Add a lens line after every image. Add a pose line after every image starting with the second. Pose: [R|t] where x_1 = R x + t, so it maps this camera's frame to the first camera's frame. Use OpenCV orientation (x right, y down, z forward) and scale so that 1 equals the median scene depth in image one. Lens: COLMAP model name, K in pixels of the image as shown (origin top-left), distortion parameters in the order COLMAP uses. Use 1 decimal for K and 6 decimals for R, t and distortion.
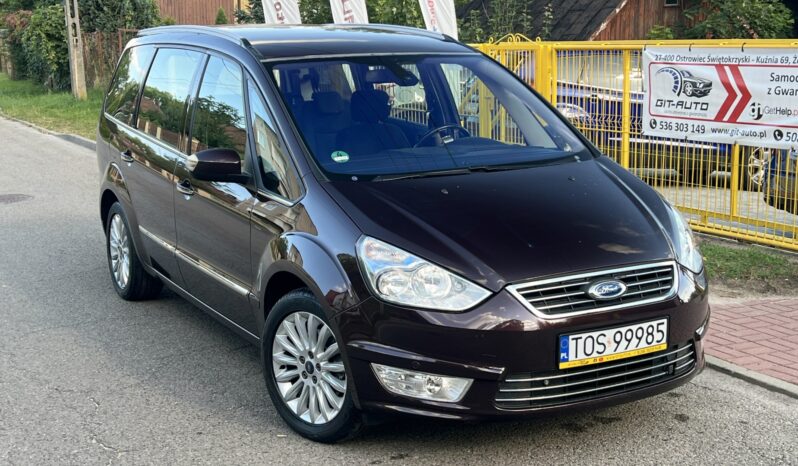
lens RADIAL K [[1072.1, 0, 399.0], [0, 1072.1, 233.0], [0, 0, 1]] dist [0.182265, -0.562958]
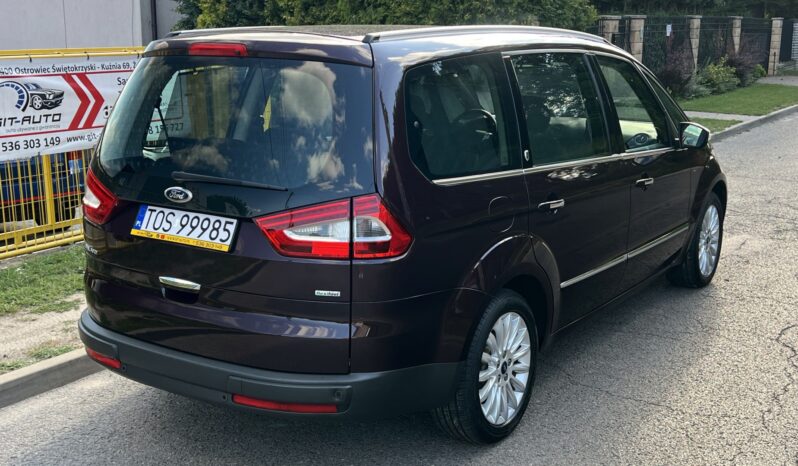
lens RADIAL K [[976.0, 0, 387.7], [0, 976.0, 230.9], [0, 0, 1]] dist [0.197102, -0.529882]
pose [[-0.451444, -0.174227, 0.875125, -1.221256], [0.170815, 0.945740, 0.276403, -0.402634], [-0.875797, 0.274265, -0.397188, 2.086790]]
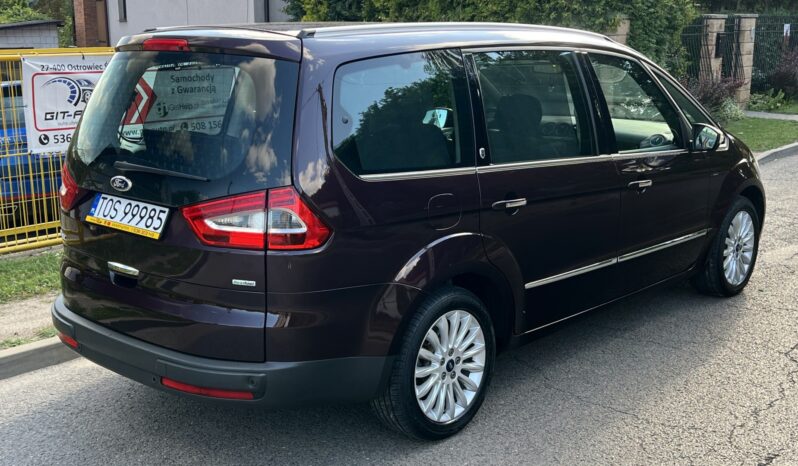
lens RADIAL K [[976.0, 0, 387.7], [0, 976.0, 230.9], [0, 0, 1]] dist [0.197102, -0.529882]
pose [[-0.312074, -0.184147, 0.932041, -1.306435], [0.181669, 0.951367, 0.248793, -0.363612], [-0.932527, 0.246965, -0.263443, 1.912286]]
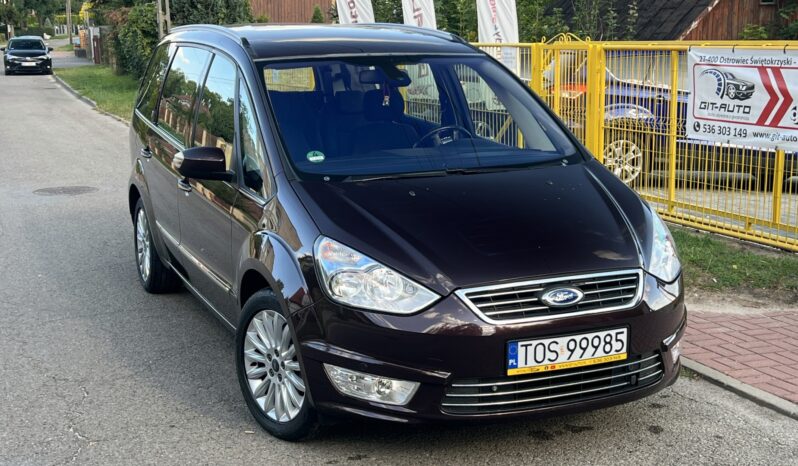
lens RADIAL K [[1072.1, 0, 399.0], [0, 1072.1, 233.0], [0, 0, 1]] dist [0.182265, -0.562958]
pose [[0.995328, 0.022957, -0.093787, 0.122257], [-0.022737, 0.999736, 0.003418, -0.004962], [0.093841, -0.001269, 0.995586, 0.007148]]
